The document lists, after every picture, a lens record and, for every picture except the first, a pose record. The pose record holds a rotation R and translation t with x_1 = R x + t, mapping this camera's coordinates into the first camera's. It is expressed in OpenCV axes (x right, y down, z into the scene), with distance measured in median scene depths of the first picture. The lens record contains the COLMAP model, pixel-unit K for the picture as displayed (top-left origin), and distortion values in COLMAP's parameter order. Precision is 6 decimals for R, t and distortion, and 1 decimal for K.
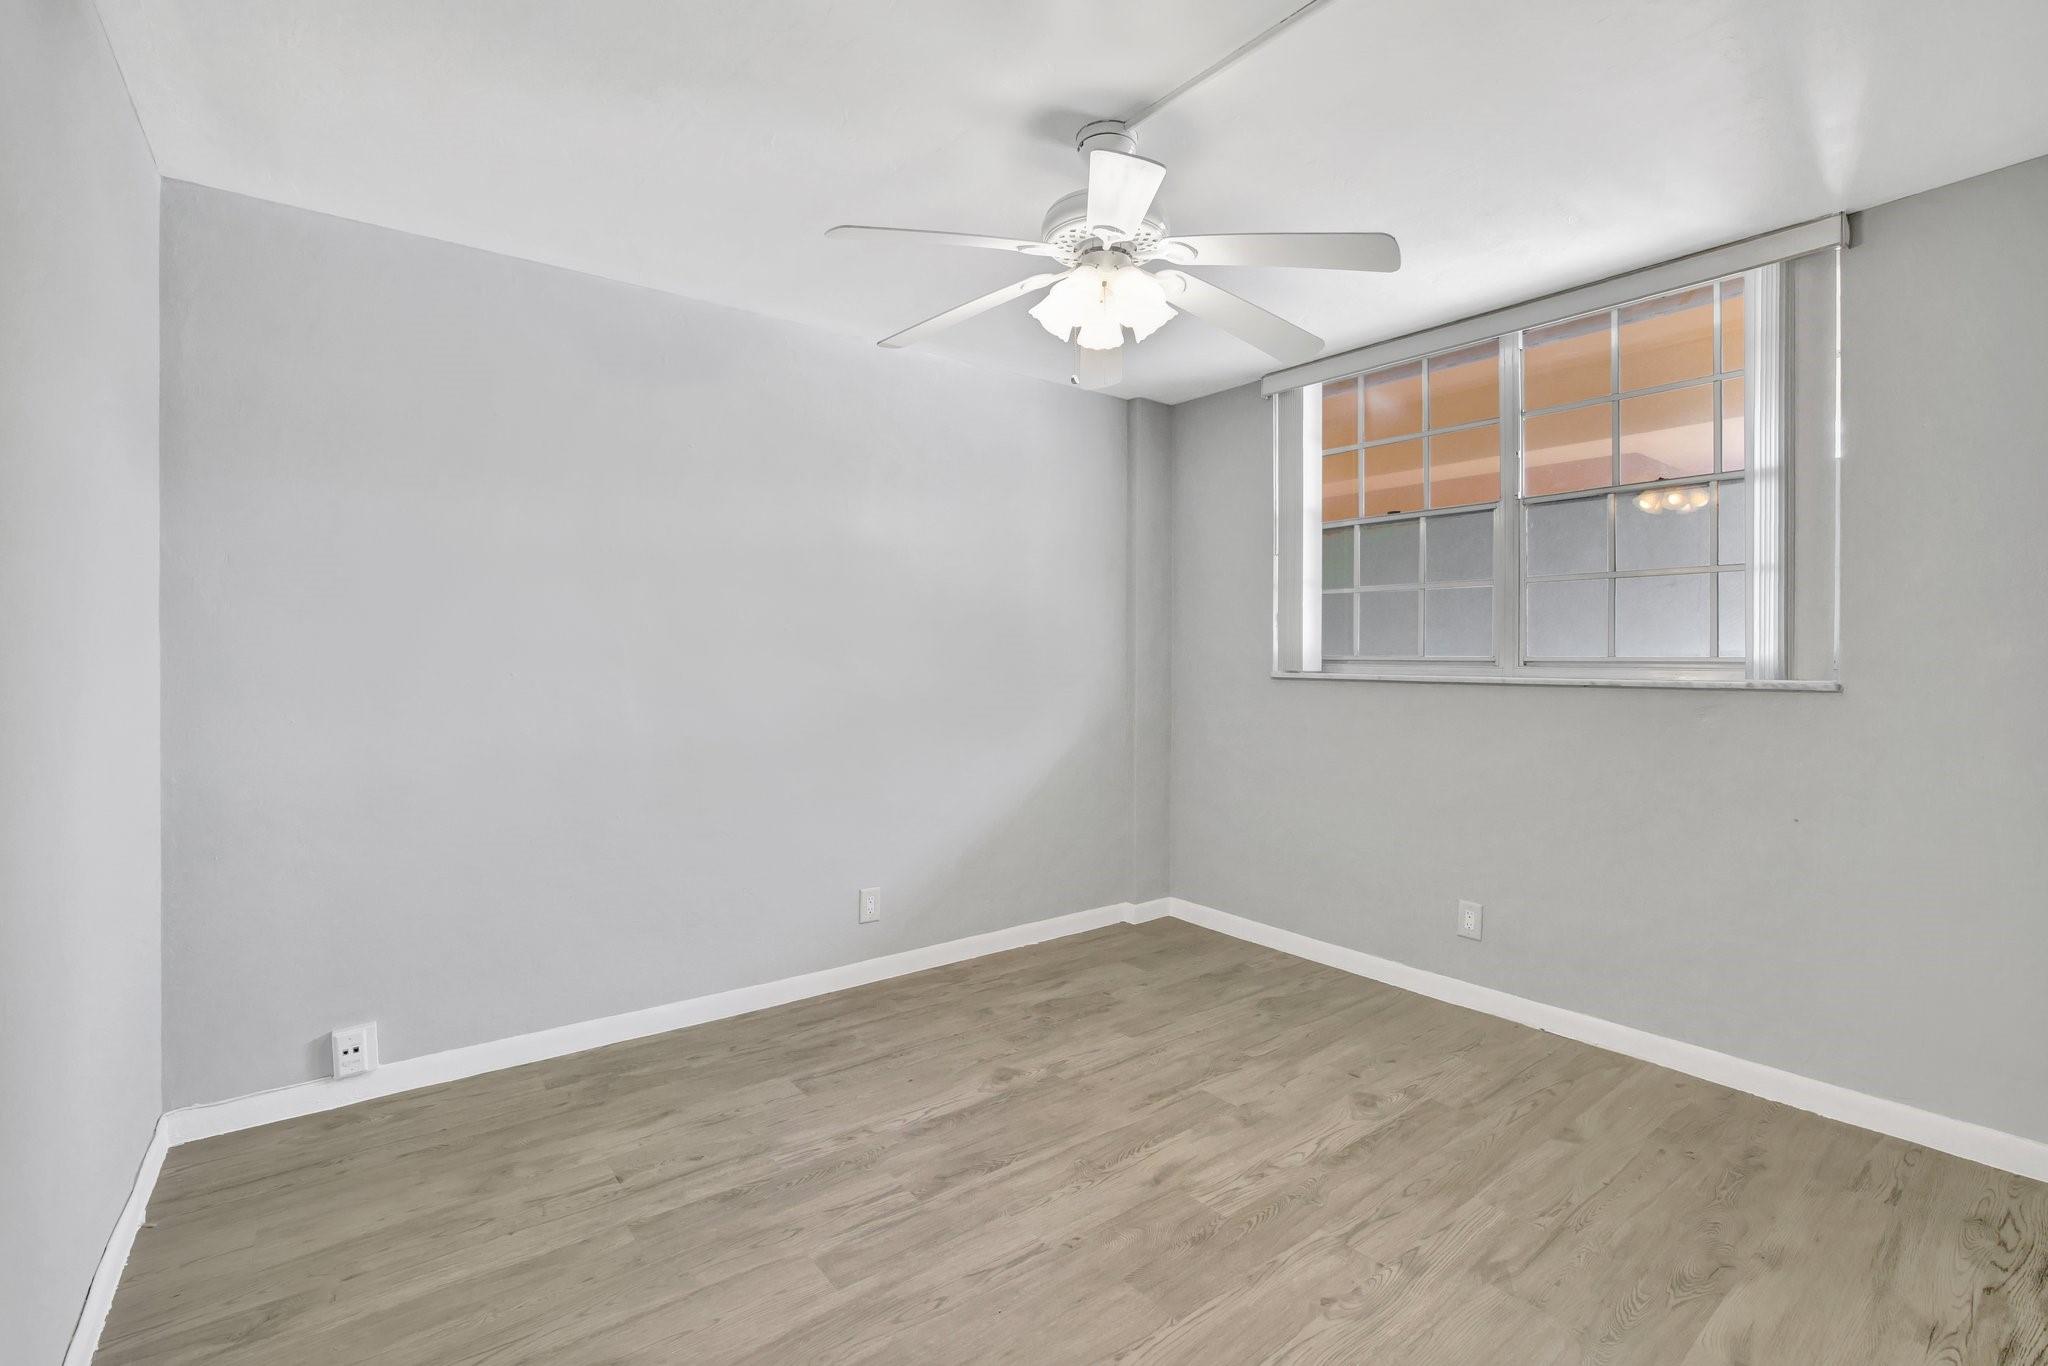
lens RADIAL K [[894.1, 0, 995.5], [0, 894.1, 675.3], [0, 0, 1]] dist [-0.051647, 0.018294]
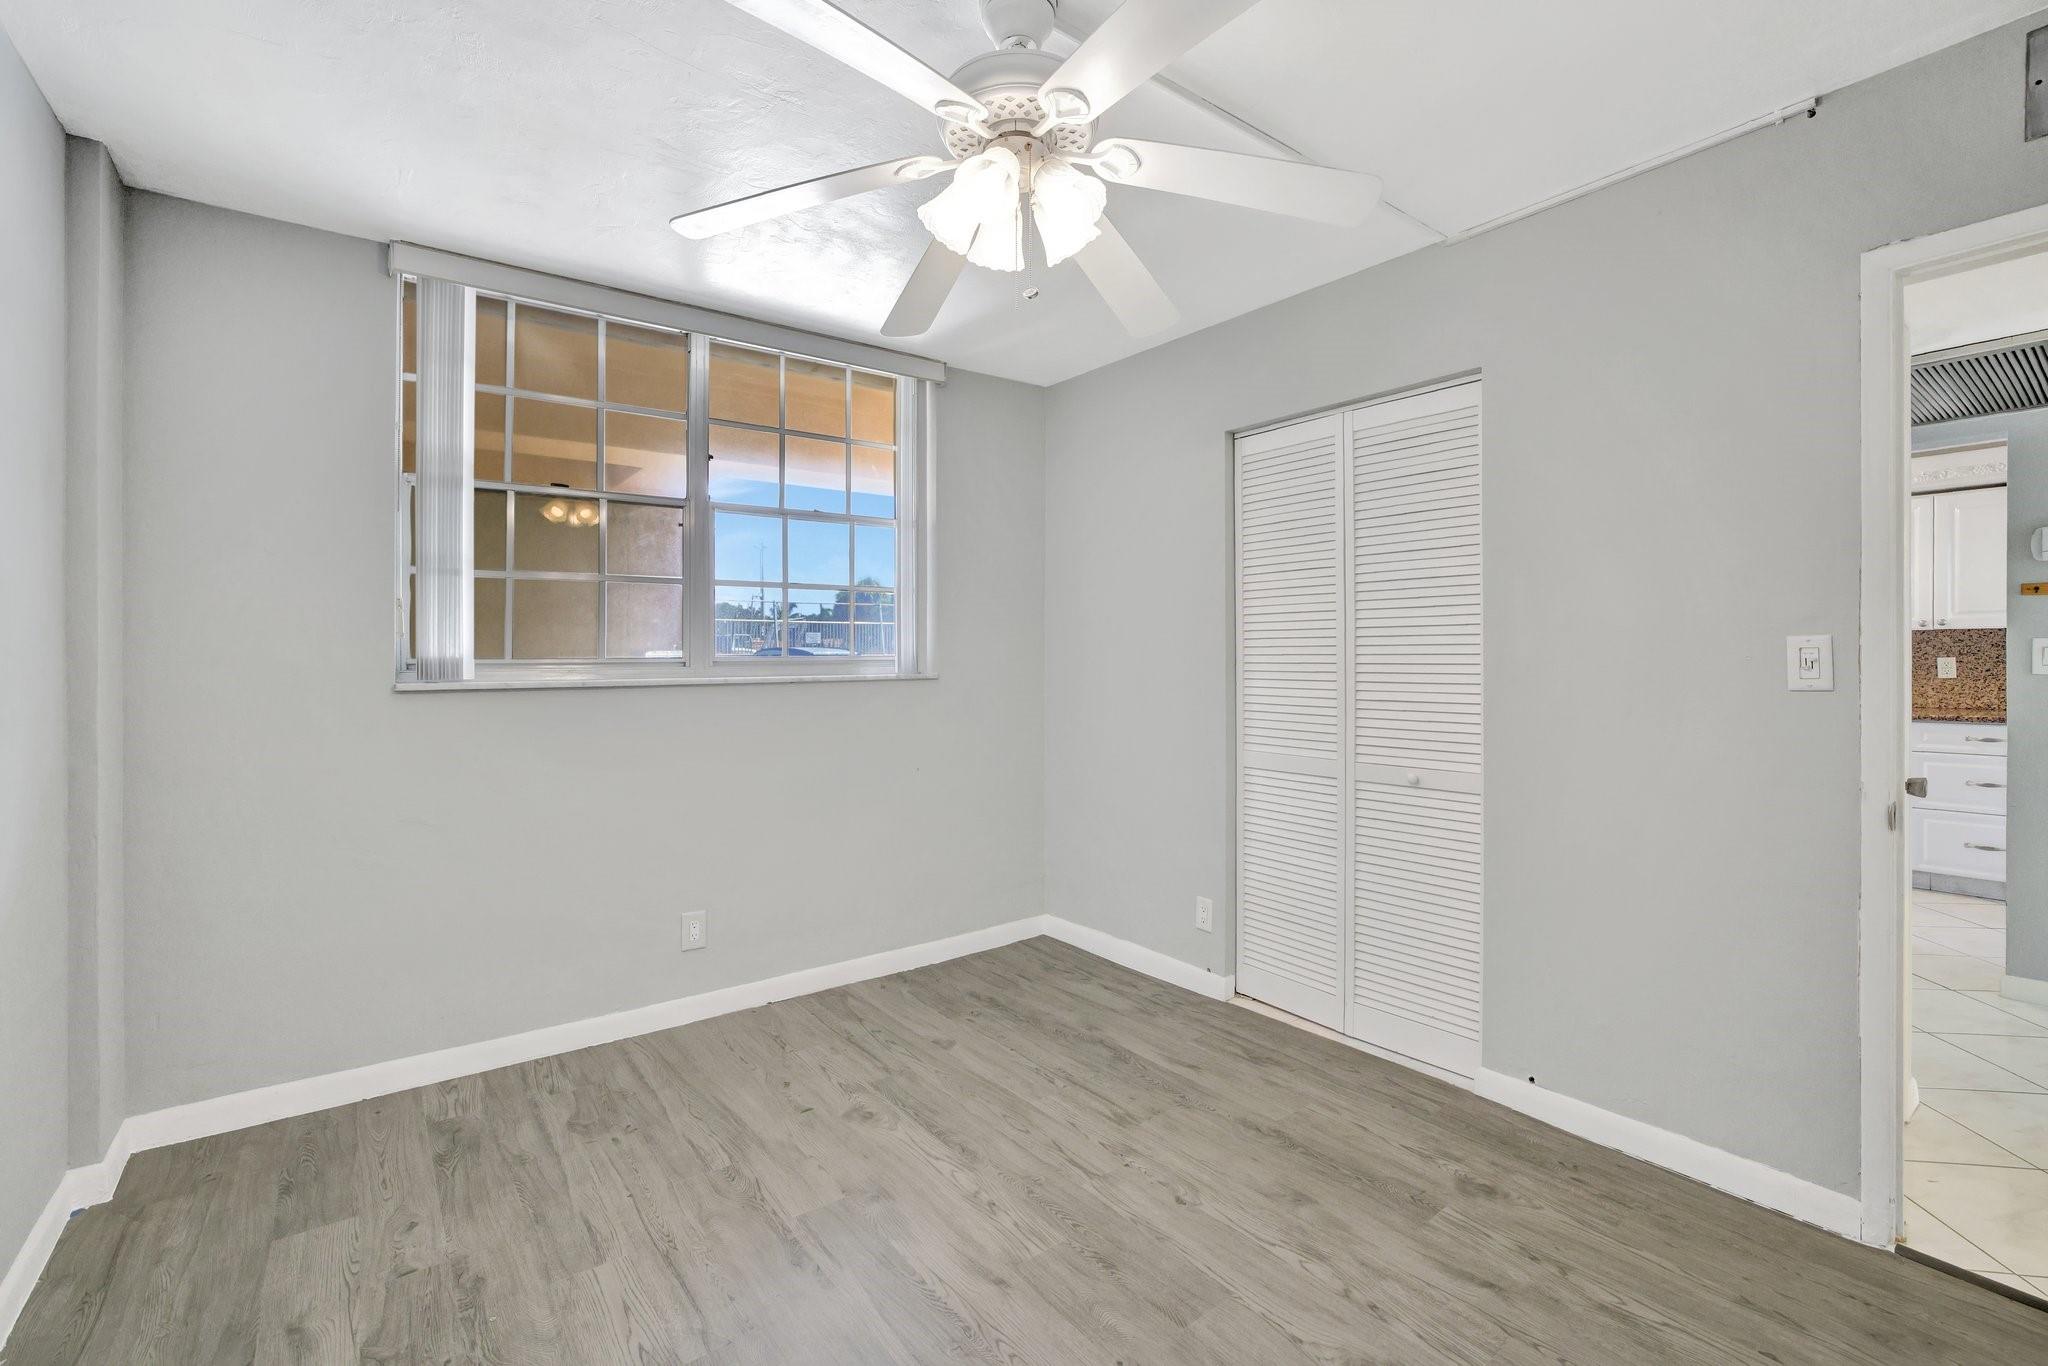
lens RADIAL K [[894.1, 0, 995.5], [0, 894.1, 675.3], [0, 0, 1]] dist [-0.051647, 0.018294]
pose [[0.003737, -0.023462, 0.999718, -0.509953], [0.029635, 0.999288, 0.023341, -0.018384], [-0.999554, 0.029540, 0.004430, 0.786269]]
